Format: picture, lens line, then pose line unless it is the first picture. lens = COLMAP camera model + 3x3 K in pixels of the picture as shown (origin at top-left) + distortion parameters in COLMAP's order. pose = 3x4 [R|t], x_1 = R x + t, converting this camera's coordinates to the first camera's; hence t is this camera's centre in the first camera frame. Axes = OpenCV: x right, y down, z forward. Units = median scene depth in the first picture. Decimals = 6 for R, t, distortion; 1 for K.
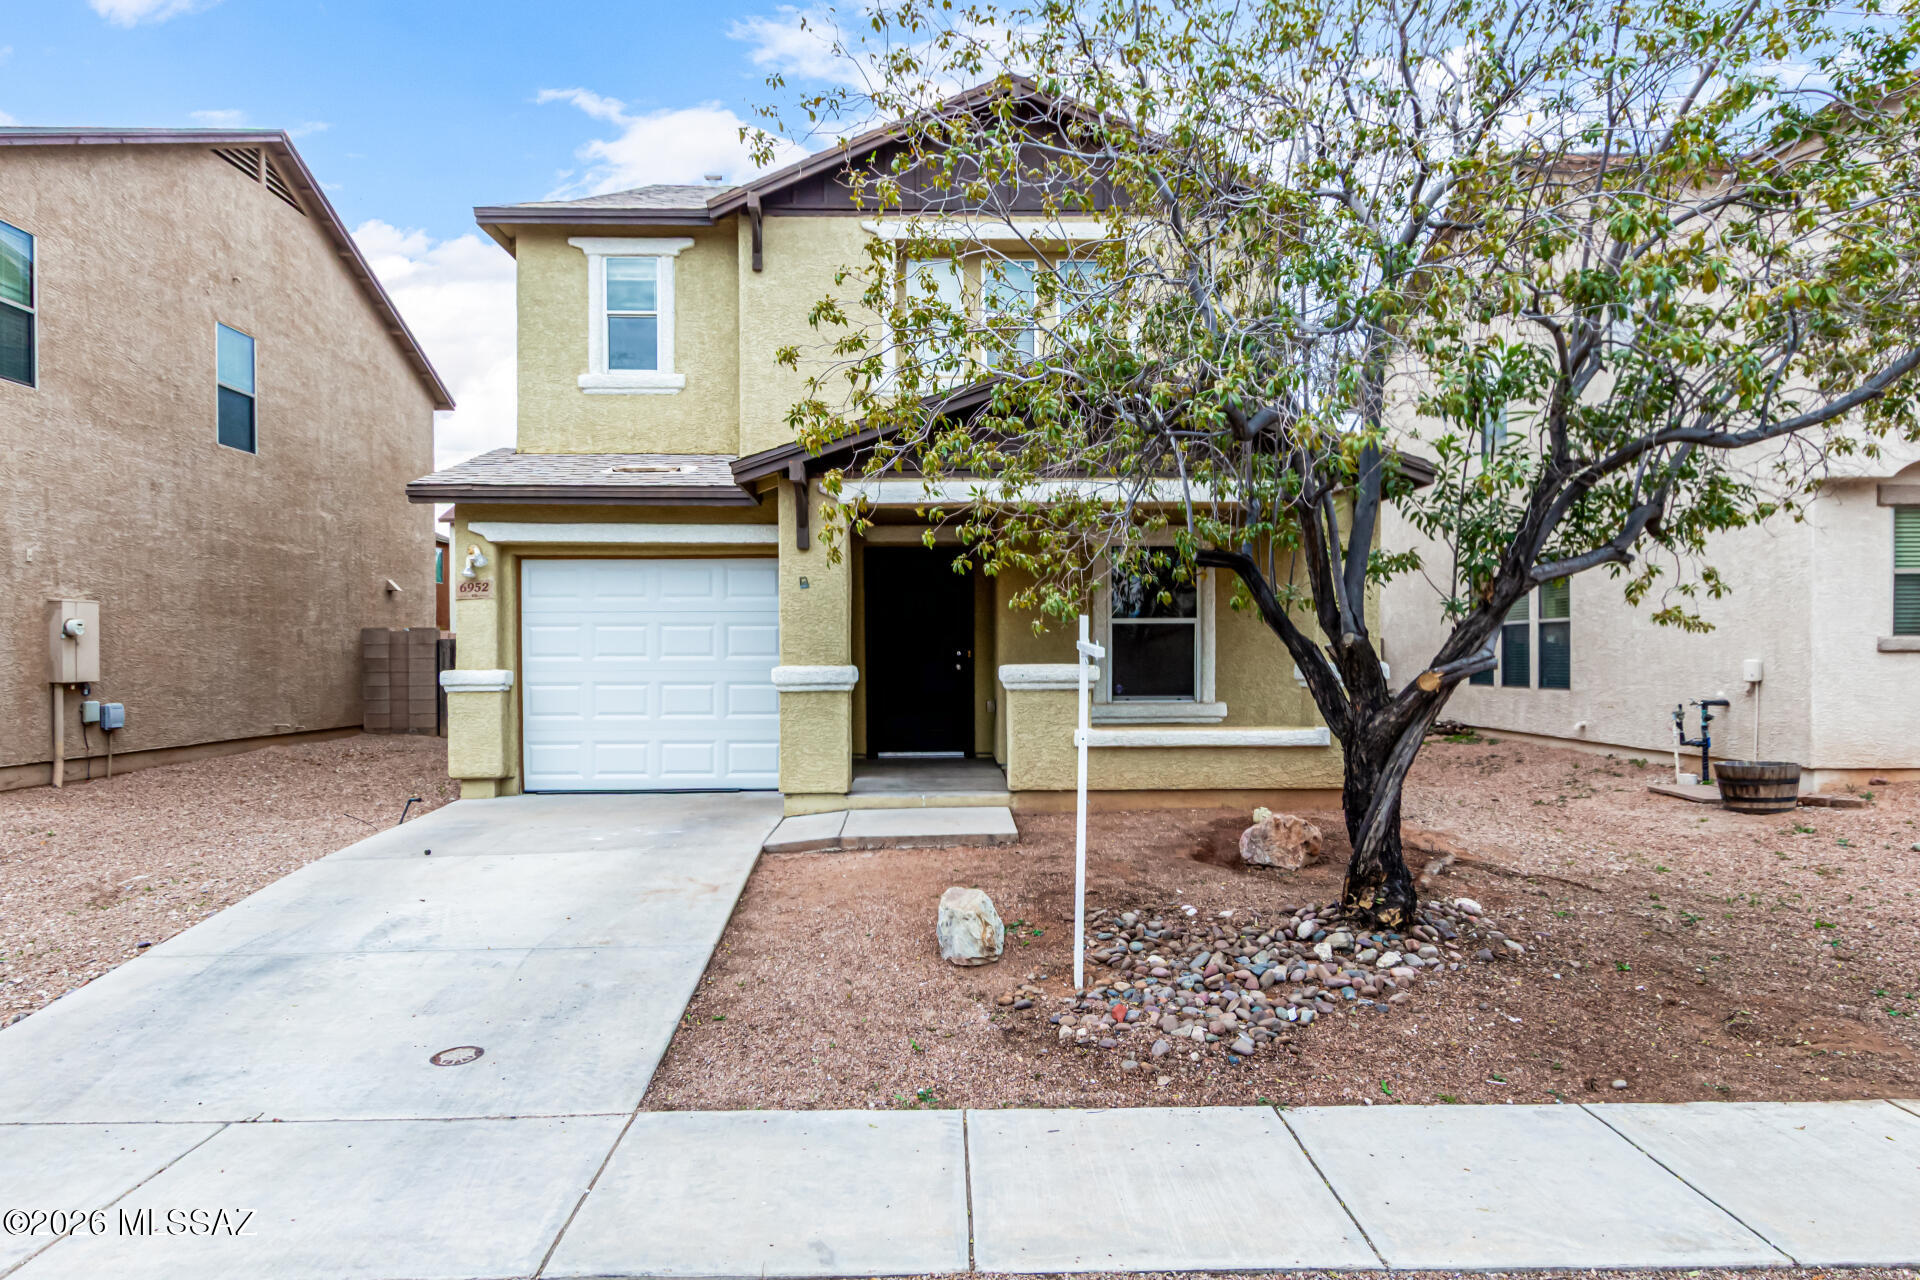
lens RADIAL K [[1189.6, 0, 961.1], [0, 1189.6, 656.7], [0, 0, 1]] dist [0.010762, 0.002277]
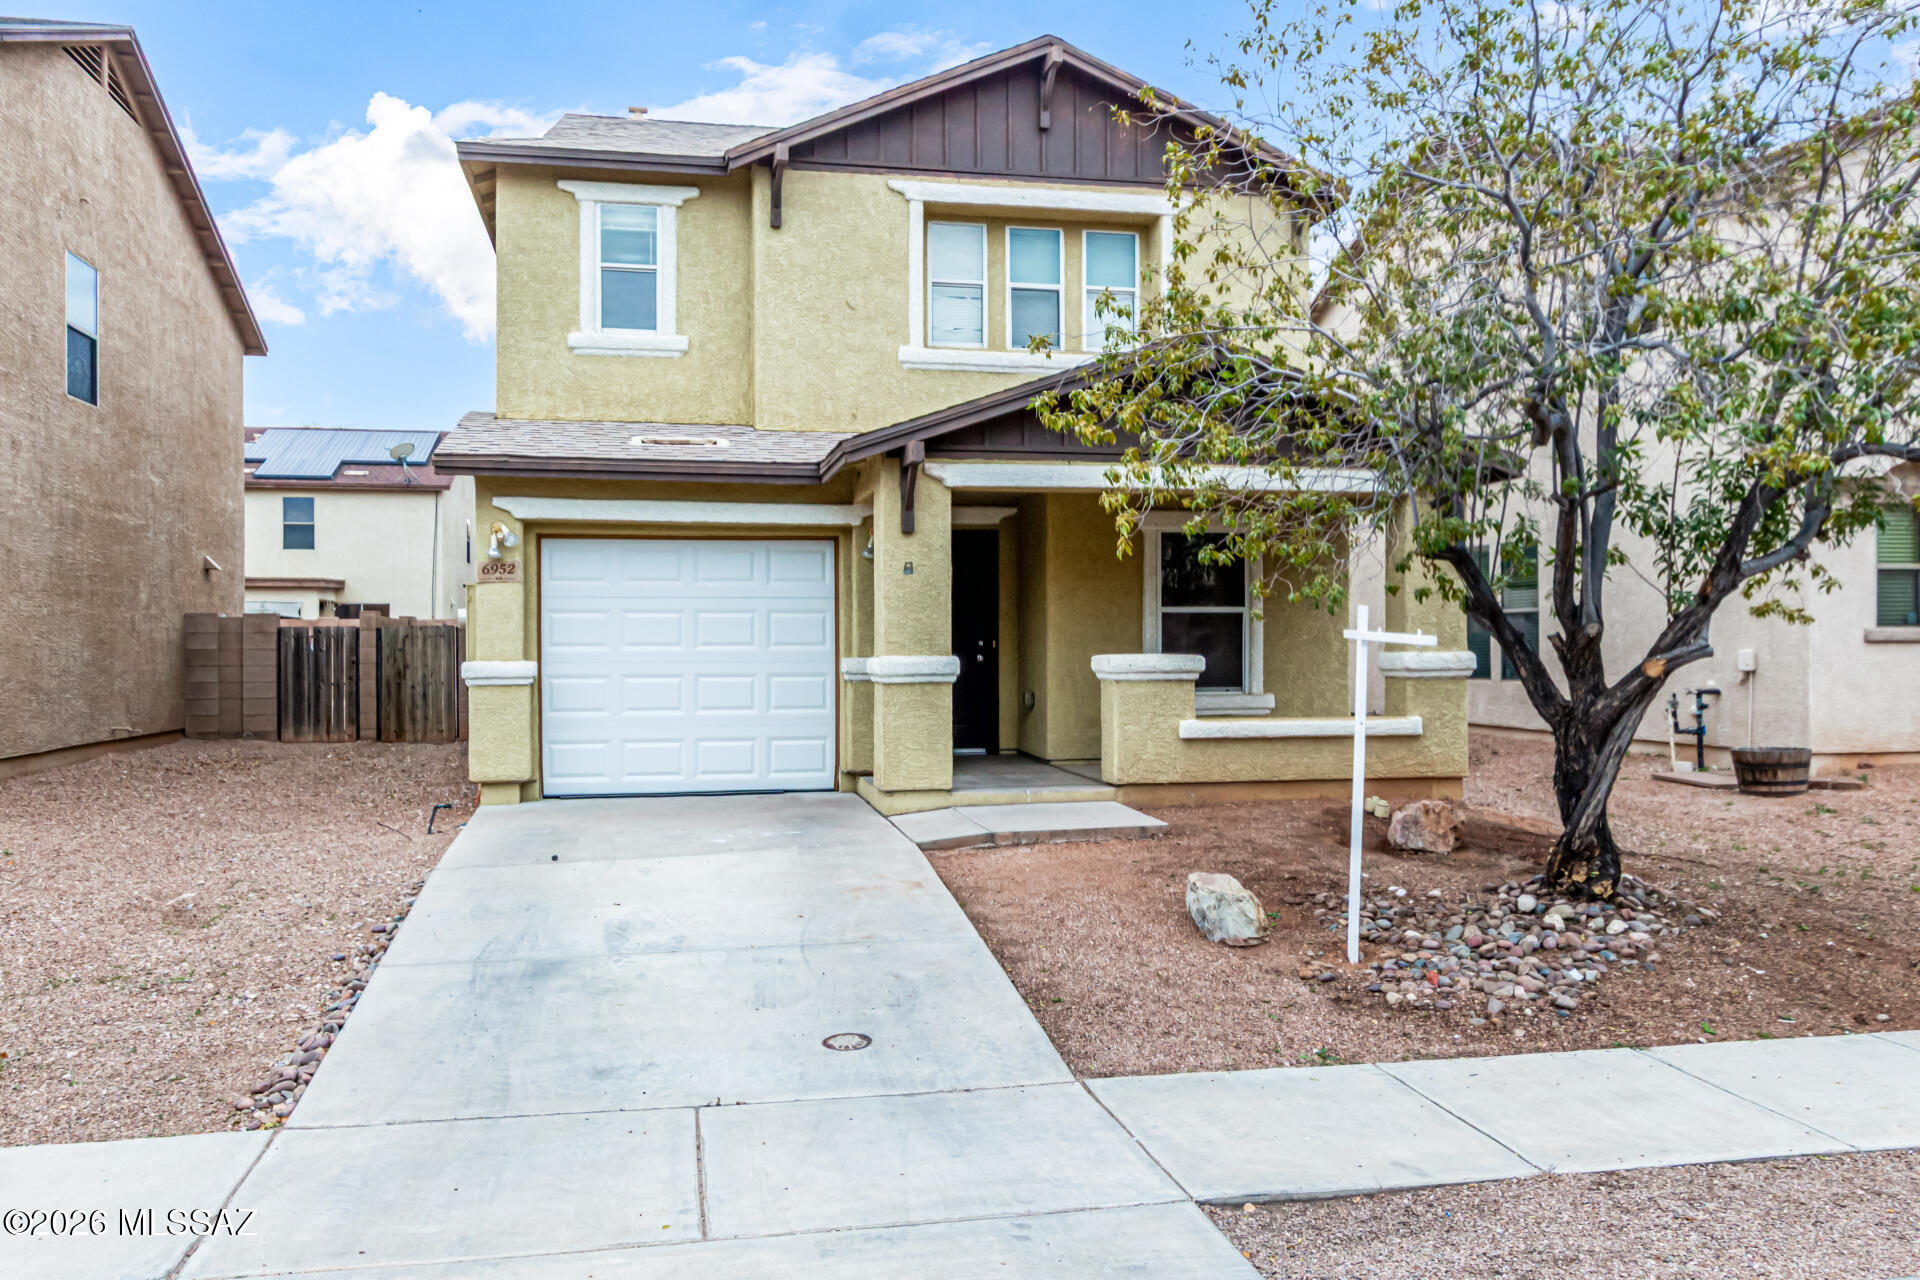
lens RADIAL K [[1355.4, 0, 960.0], [0, 1355.4, 640.0], [0, 0, 1]] dist [0.003294, -0.004431]
pose [[0.987733, 0.001104, 0.156149, -0.220588], [-0.000097, 0.999979, -0.006461, 0.001711], [-0.156152, 0.006366, 0.987712, -0.062202]]
